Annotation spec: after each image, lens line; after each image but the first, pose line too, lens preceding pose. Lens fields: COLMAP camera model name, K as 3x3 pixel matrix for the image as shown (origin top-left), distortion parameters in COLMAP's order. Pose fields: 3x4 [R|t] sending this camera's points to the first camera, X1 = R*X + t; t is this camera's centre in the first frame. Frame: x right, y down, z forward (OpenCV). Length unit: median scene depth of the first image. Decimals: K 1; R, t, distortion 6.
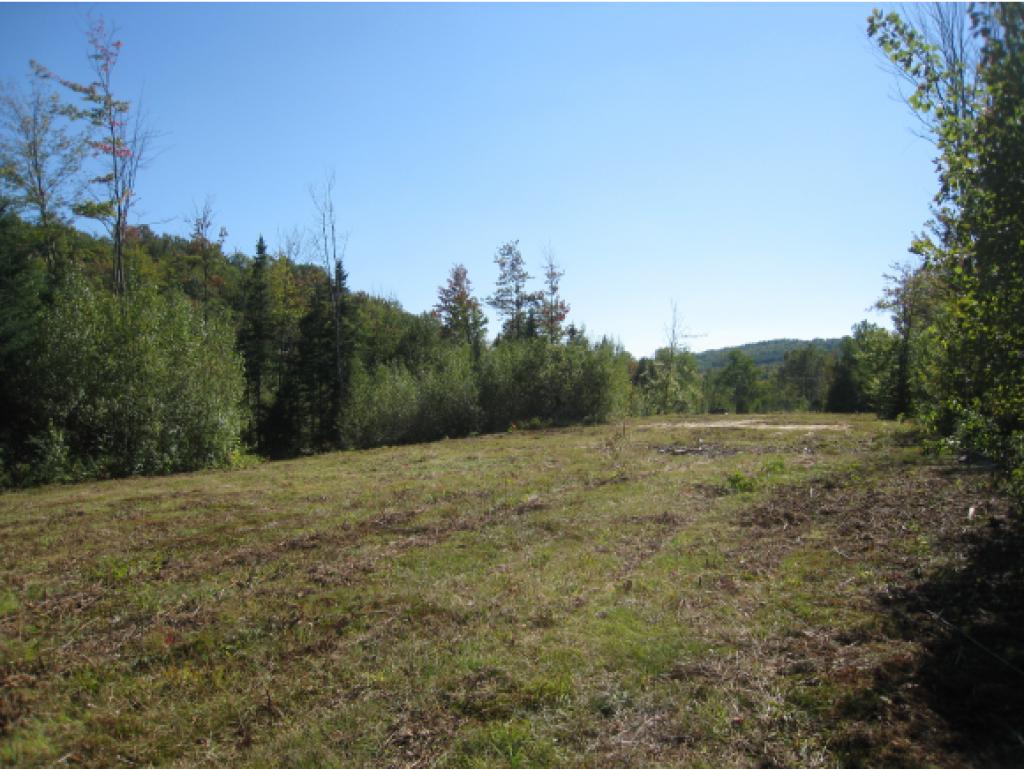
lens RADIAL K [[837.7, 0, 512.0], [0, 837.7, 384.5], [0, 0, 1]] dist [-0.179891, 0.138210]
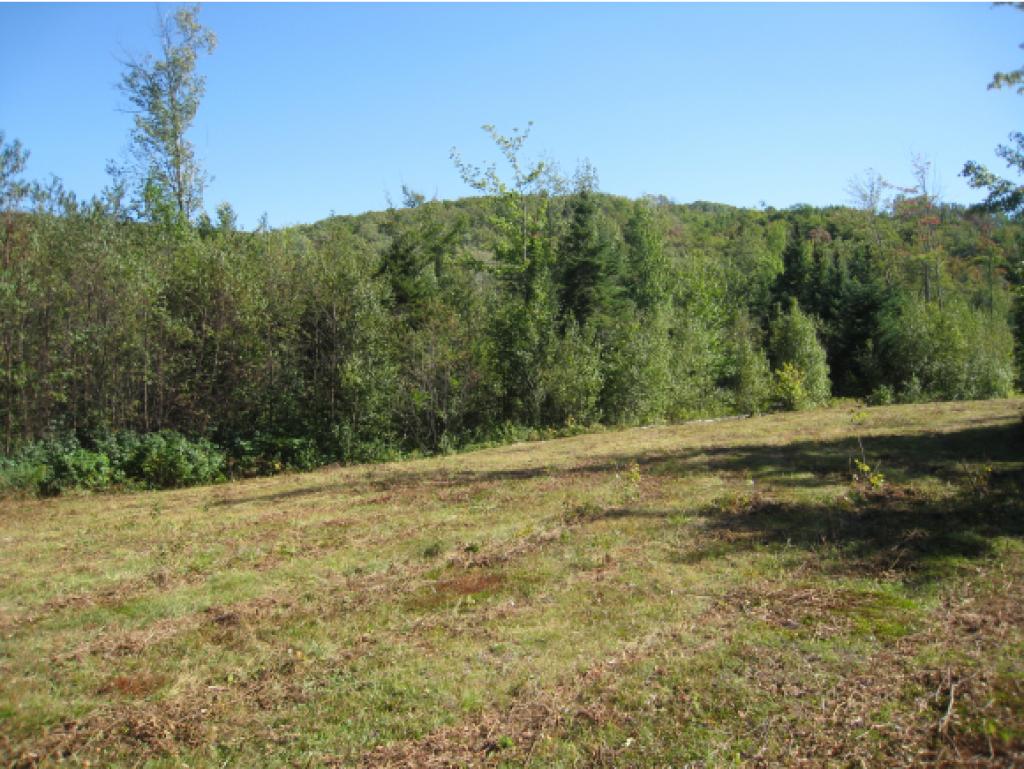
lens RADIAL K [[837.7, 0, 512.0], [0, 837.7, 384.5], [0, 0, 1]] dist [-0.179891, 0.138210]
pose [[0.623842, -0.000101, -0.781551, 0.170571], [0.036098, 0.998936, 0.028685, -0.009555], [0.780717, -0.046108, 0.623182, -0.461073]]
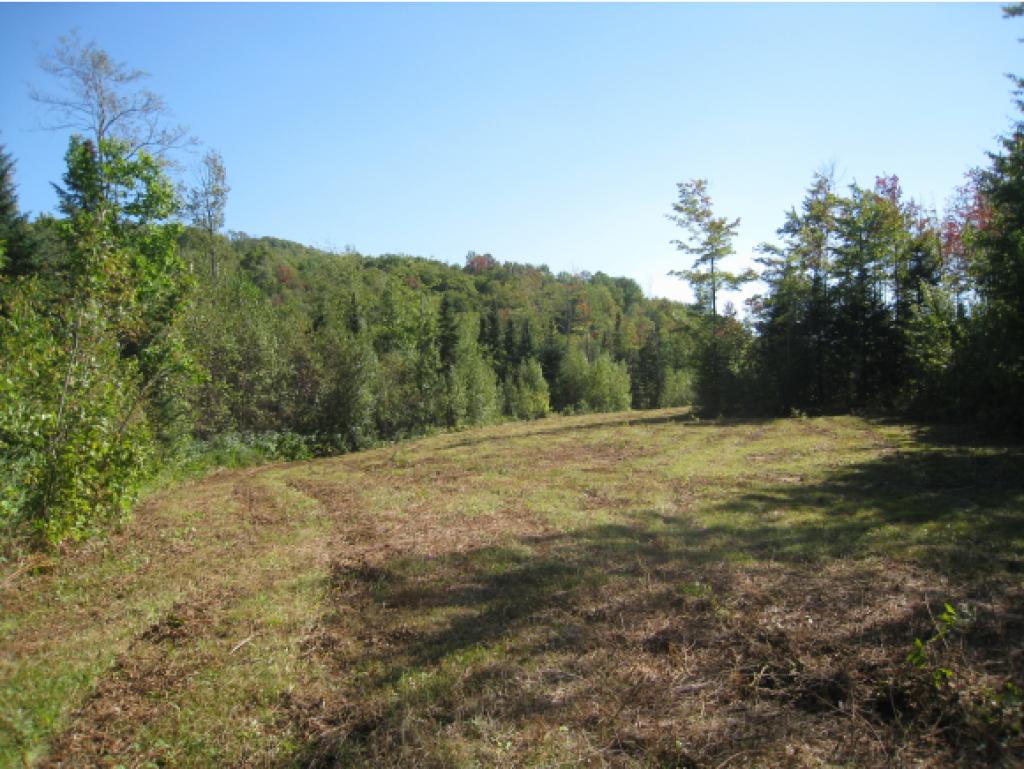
lens RADIAL K [[837.7, 0, 512.0], [0, 837.7, 384.5], [0, 0, 1]] dist [-0.179891, 0.138210]
pose [[0.934157, -0.026610, -0.355869, 0.186576], [0.031457, 0.999474, 0.007839, -0.021746], [0.355474, -0.018518, 0.934503, -1.065477]]
